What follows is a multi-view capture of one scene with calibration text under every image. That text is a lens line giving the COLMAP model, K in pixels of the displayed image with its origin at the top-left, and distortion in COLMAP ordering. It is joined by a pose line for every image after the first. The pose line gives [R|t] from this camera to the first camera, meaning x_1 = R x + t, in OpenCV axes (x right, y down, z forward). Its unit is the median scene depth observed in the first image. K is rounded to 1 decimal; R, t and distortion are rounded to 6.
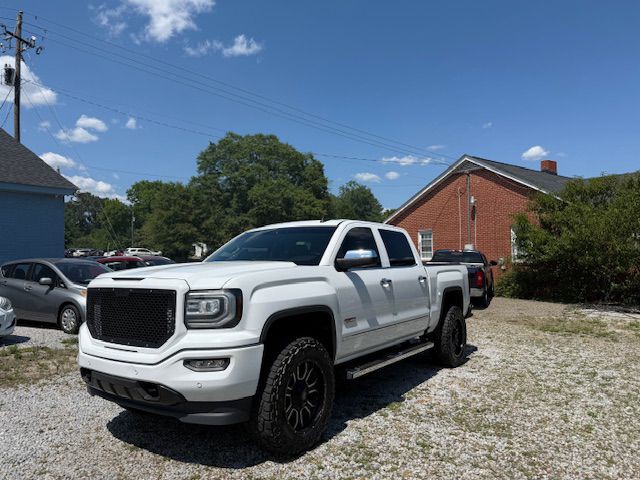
lens RADIAL K [[449.6, 0, 321.3], [0, 449.6, 236.8], [0, 0, 1]] dist [0.046145, -0.053784]
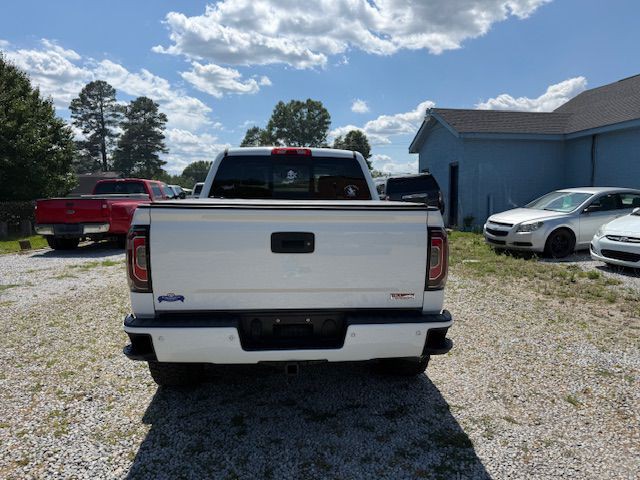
lens RADIAL K [[449.6, 0, 323.2], [0, 449.6, 247.1], [0, 0, 1]] dist [0.046145, -0.053784]
pose [[-0.778162, 0.082732, -0.622590, 0.651573], [0.042353, 0.995942, 0.079408, 0.109963], [0.626633, 0.035424, -0.778509, 2.082572]]
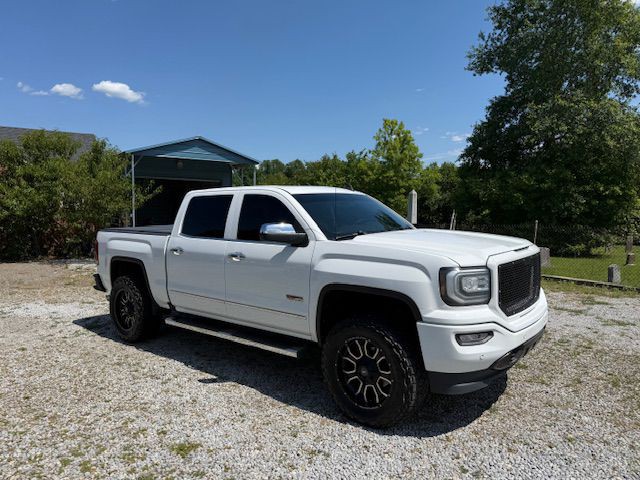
lens RADIAL K [[449.6, 0, 325.1], [0, 449.6, 242.7], [0, 0, 1]] dist [0.046145, -0.053784]
pose [[0.082050, -0.068046, 0.994303, -1.074507], [-0.051809, 0.996026, 0.072440, 0.018971], [-0.995281, -0.057458, 0.078198, 0.974026]]
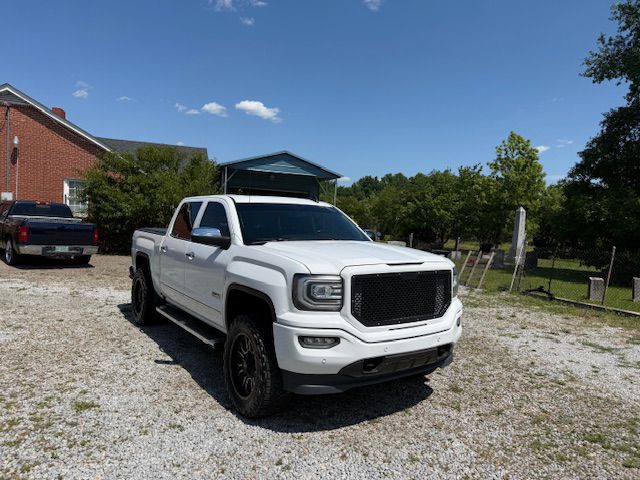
lens RADIAL K [[449.6, 0, 322.5], [0, 449.6, 240.8], [0, 0, 1]] dist [0.046145, -0.053784]
pose [[0.348813, -0.022053, 0.936933, -1.056313], [-0.096797, 0.993529, 0.059422, -0.003184], [-0.932180, -0.111420, 0.344421, 0.583135]]
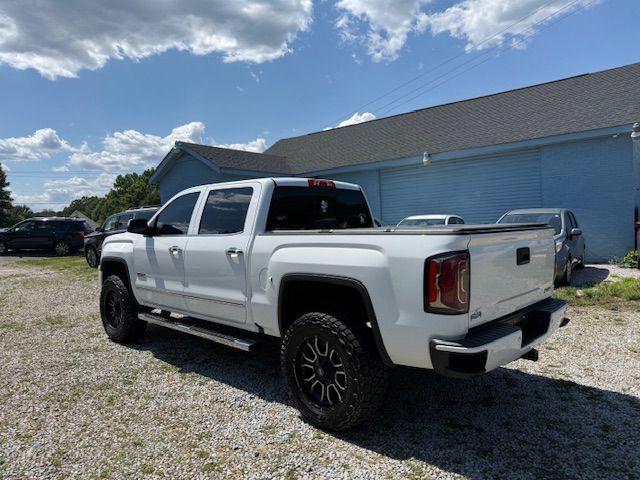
lens RADIAL K [[449.6, 0, 316.7], [0, 449.6, 245.9], [0, 0, 1]] dist [0.046145, -0.053784]
pose [[-0.157059, 0.069115, -0.985168, 1.064679], [0.088461, 0.994523, 0.055668, 0.065034], [0.983619, -0.078406, -0.162313, 1.459377]]
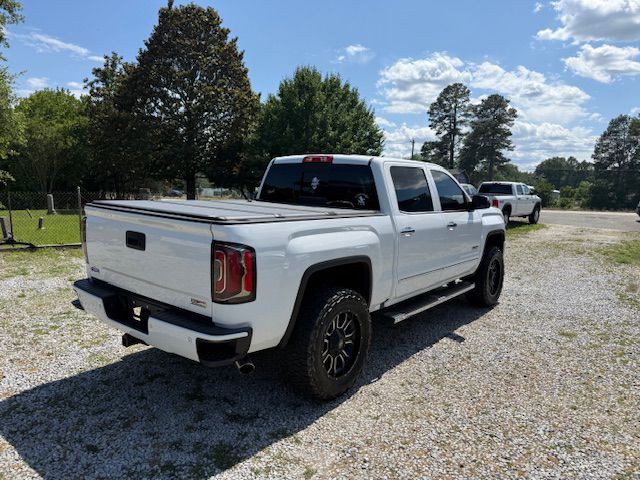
lens RADIAL K [[449.6, 0, 321.6], [0, 449.6, 244.9], [0, 0, 1]] dist [0.046145, -0.053784]
pose [[-0.997374, -0.034364, 0.063750, 0.043583], [-0.029430, 0.996614, 0.076779, 0.093854], [-0.066173, 0.074701, -0.995008, 2.282787]]
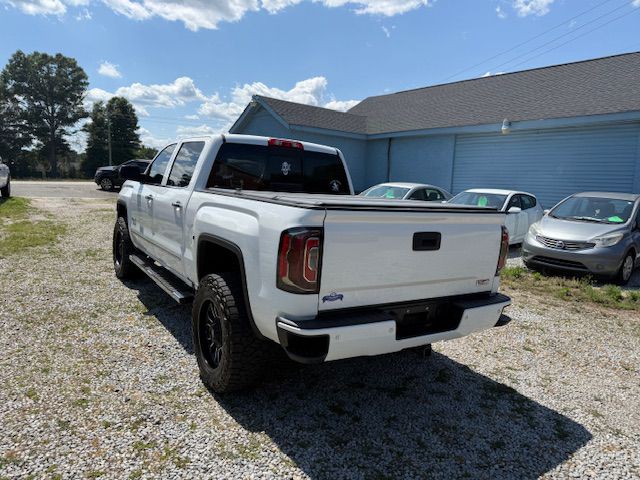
lens RADIAL K [[449.6, 0, 323.5], [0, 449.6, 240.9], [0, 0, 1]] dist [0.046145, -0.053784]
pose [[-0.370849, 0.112311, -0.921877, 0.955558], [-0.000513, 0.992636, 0.121138, 0.072159], [0.928693, 0.045397, -0.368060, 1.742500]]
